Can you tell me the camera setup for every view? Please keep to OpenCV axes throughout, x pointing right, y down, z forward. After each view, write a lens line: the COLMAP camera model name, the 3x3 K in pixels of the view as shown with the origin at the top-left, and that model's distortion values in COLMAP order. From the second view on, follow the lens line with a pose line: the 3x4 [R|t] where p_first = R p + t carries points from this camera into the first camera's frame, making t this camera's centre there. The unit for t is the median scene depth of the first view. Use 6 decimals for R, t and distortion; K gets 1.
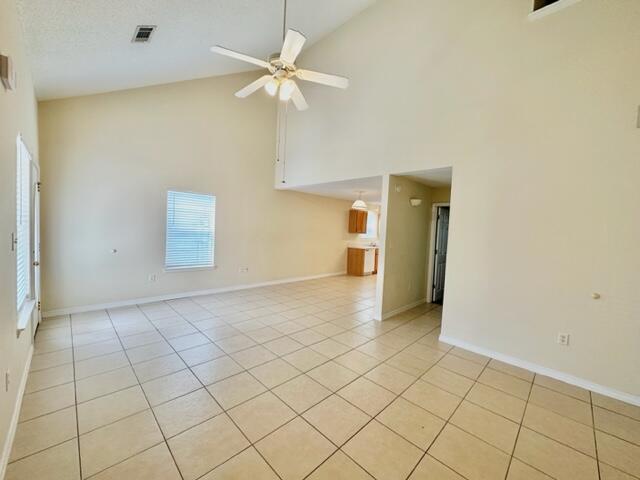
lens RADIAL K [[256.0, 0, 320.0], [0, 256.0, 240.0], [0, 0, 1]] dist [-0.000419, 0.000194]
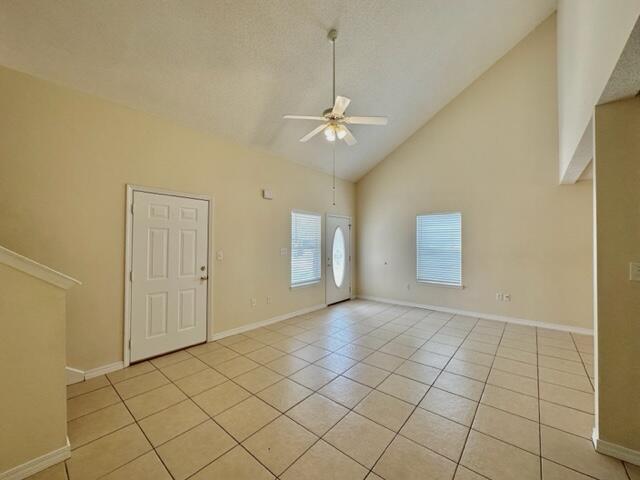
lens RADIAL K [[255.4, 0, 320.0], [0, 255.4, 240.0], [0, 0, 1]] dist [-0.000026, 0.000356]
pose [[0.085804, -0.059844, -0.994513, 0.598167], [-0.045126, 0.996937, -0.063883, 0.019592], [0.995290, 0.050359, 0.082841, 0.470755]]
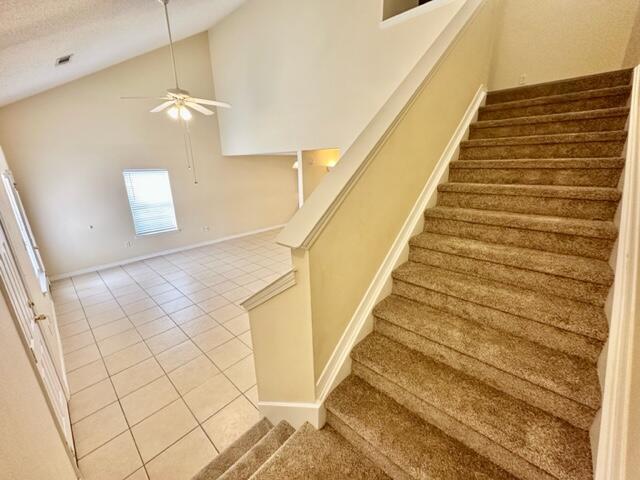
lens RADIAL K [[255.4, 0, 320.0], [0, 255.4, 240.0], [0, 0, 1]] dist [-0.000026, 0.000356]
pose [[0.996852, -0.073435, 0.029874, 0.269860], [0.064163, 0.968637, 0.240055, -0.119147], [-0.046566, -0.237382, 0.970300, -0.279299]]
